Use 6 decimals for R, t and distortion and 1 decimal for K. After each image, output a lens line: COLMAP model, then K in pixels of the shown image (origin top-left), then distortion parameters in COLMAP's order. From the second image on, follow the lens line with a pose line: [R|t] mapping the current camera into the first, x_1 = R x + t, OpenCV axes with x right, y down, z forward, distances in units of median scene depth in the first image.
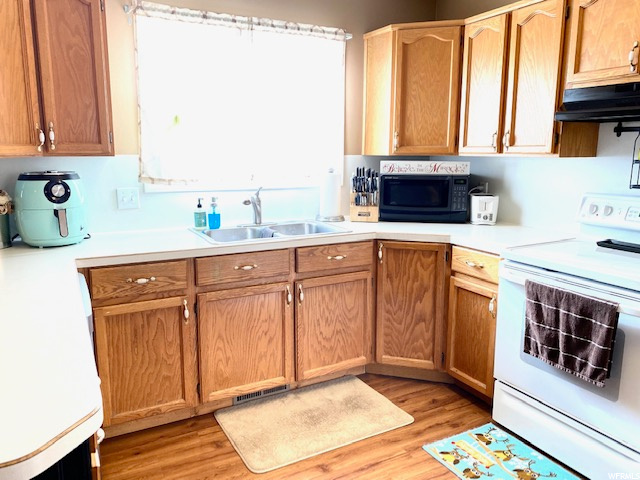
lens RADIAL K [[473.8, 0, 316.3], [0, 473.8, 238.1], [0, 0, 1]] dist [-0.005911, -0.017658]
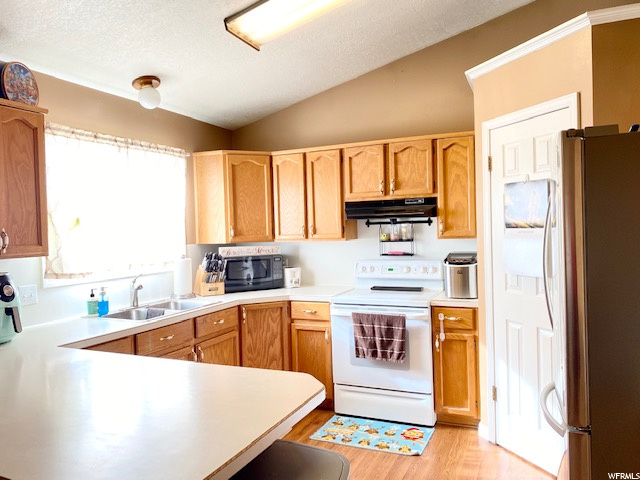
lens RADIAL K [[473.8, 0, 323.4], [0, 473.8, 236.5], [0, 0, 1]] dist [-0.005911, -0.017658]
pose [[0.784288, -0.035740, 0.619367, -0.538744], [0.140882, 0.982518, -0.121701, 0.008942], [-0.604190, 0.182706, 0.775612, -0.238953]]
